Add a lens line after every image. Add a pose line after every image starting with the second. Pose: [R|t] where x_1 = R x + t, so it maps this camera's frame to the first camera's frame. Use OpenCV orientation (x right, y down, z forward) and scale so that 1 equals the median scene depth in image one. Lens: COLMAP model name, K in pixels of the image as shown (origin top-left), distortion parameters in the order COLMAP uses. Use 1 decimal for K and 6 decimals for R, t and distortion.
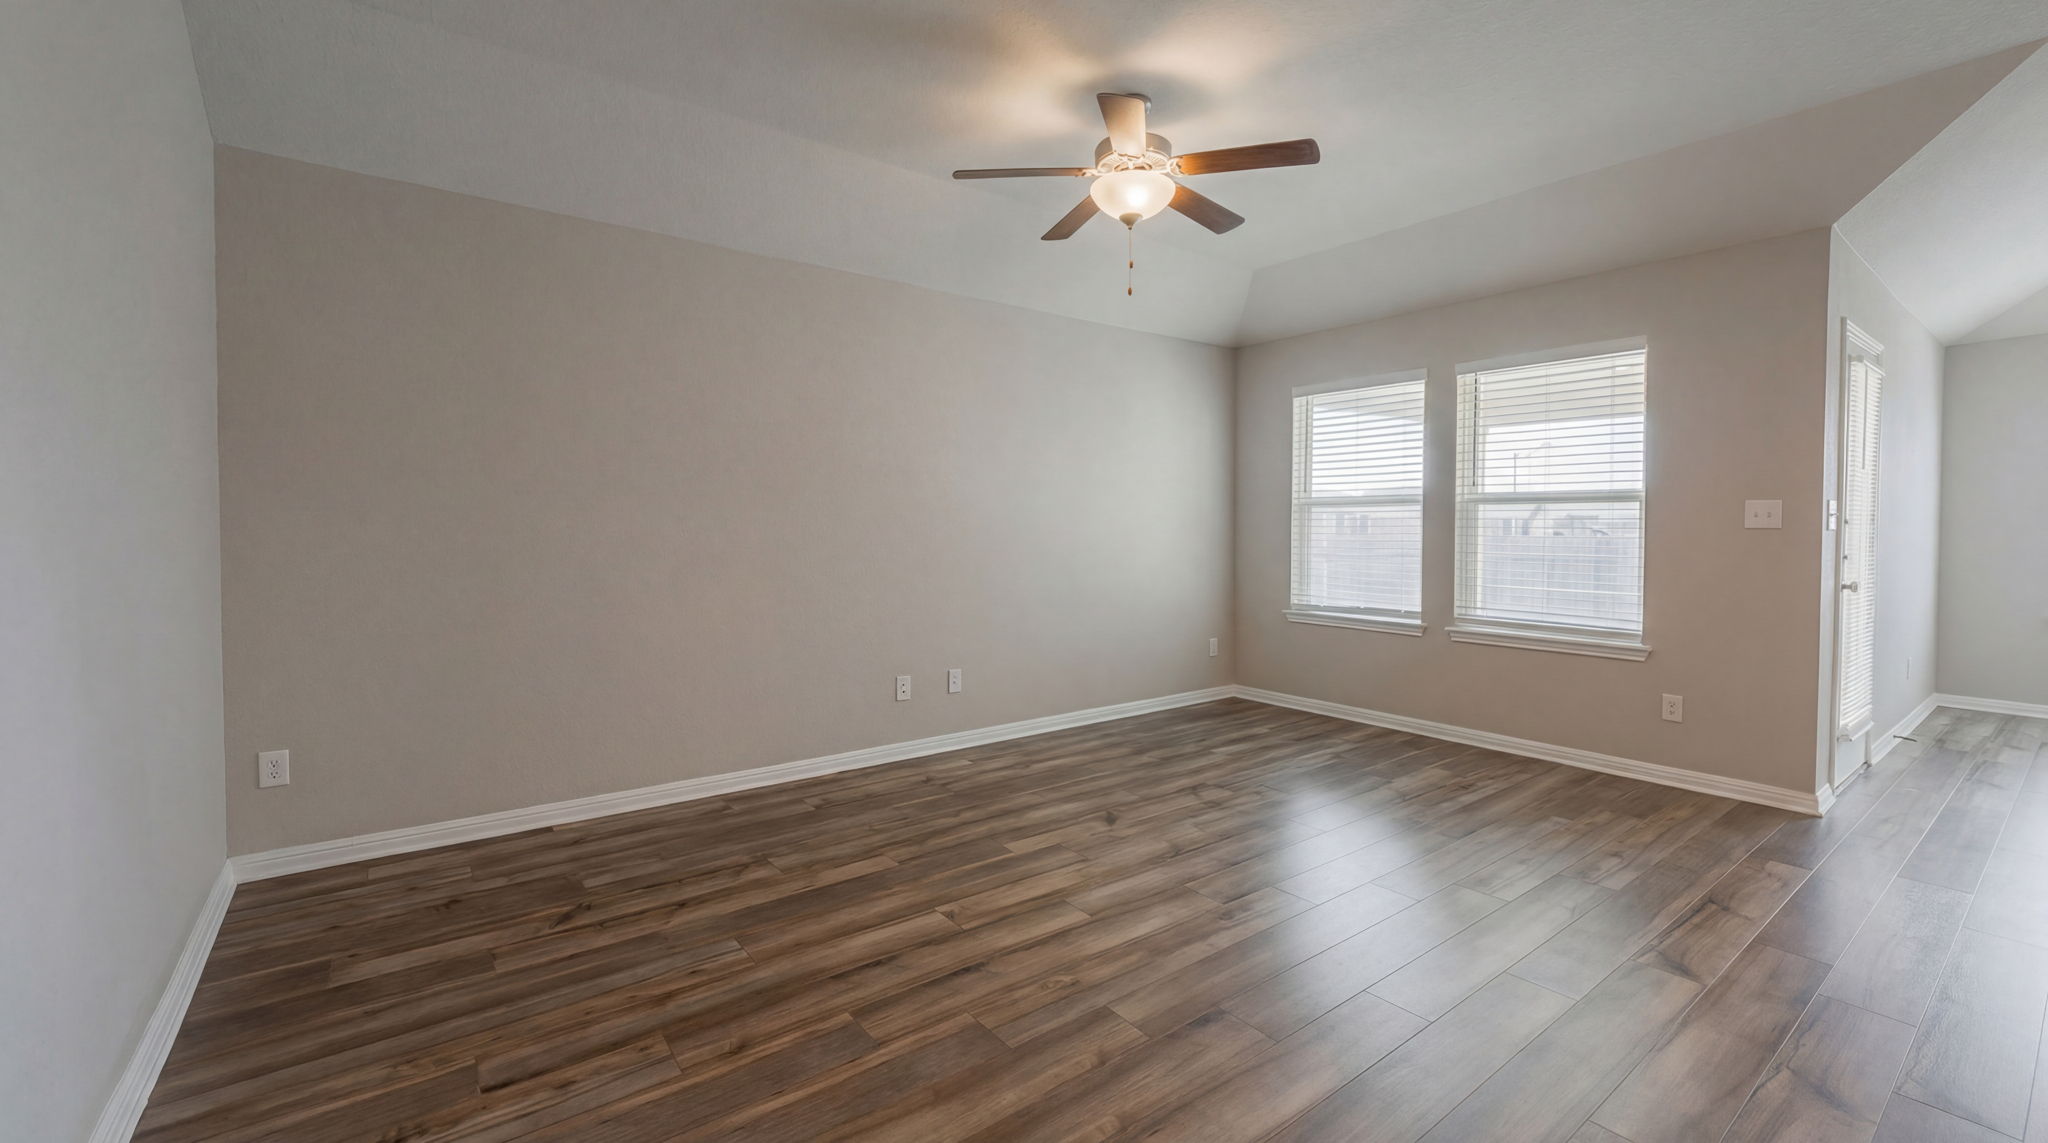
lens RADIAL K [[835.4, 0, 1031.4], [0, 835.4, 542.2], [0, 0, 1]] dist [0.001050, 0.000134]
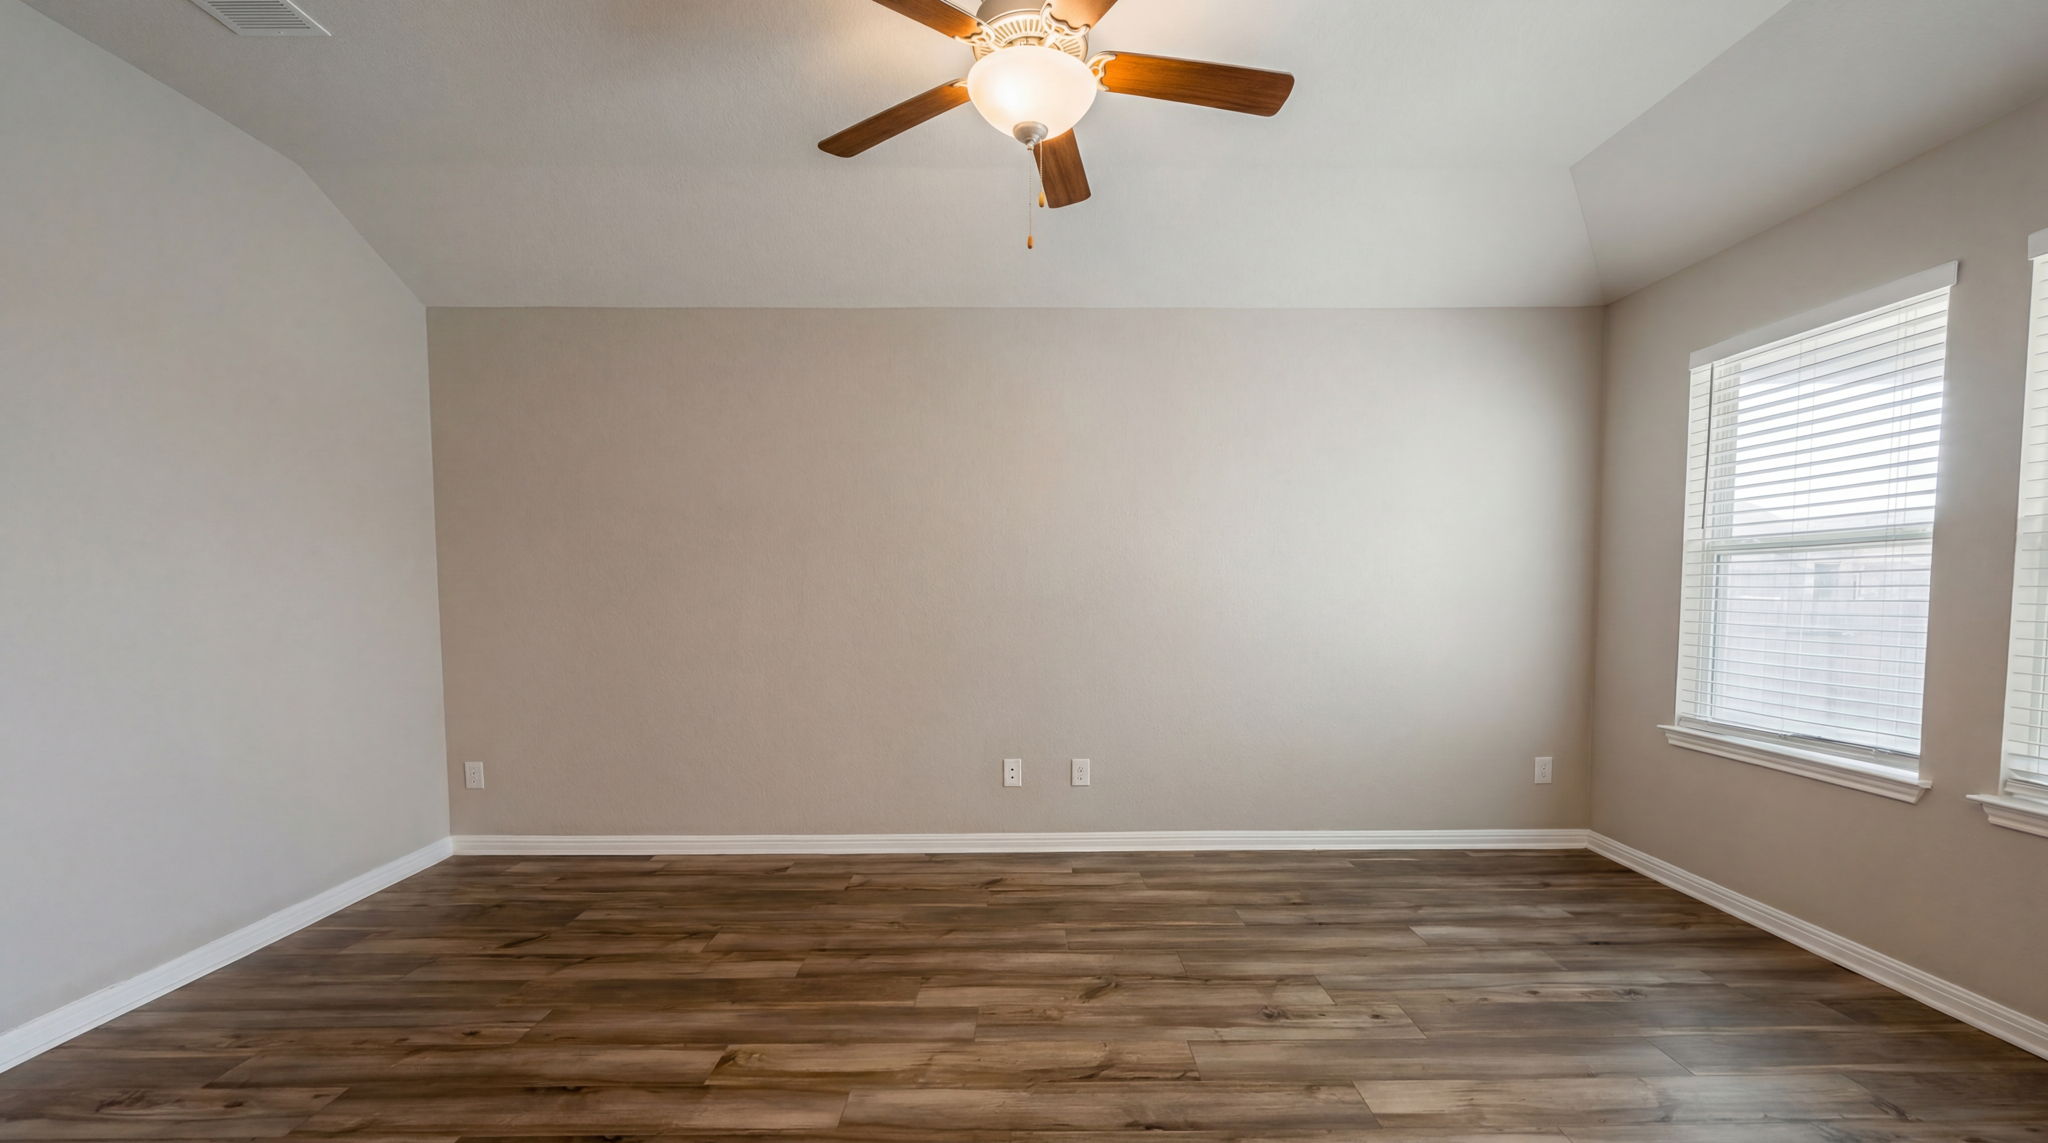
lens RADIAL K [[799.7, 0, 1022.8], [0, 799.7, 630.3], [0, 0, 1]] dist [0.000056, -0.000002]
pose [[0.797642, 0.024426, -0.602636, 0.344244], [-0.004230, 0.999382, 0.034909, -0.007104], [0.603116, -0.025296, 0.797252, 0.309303]]
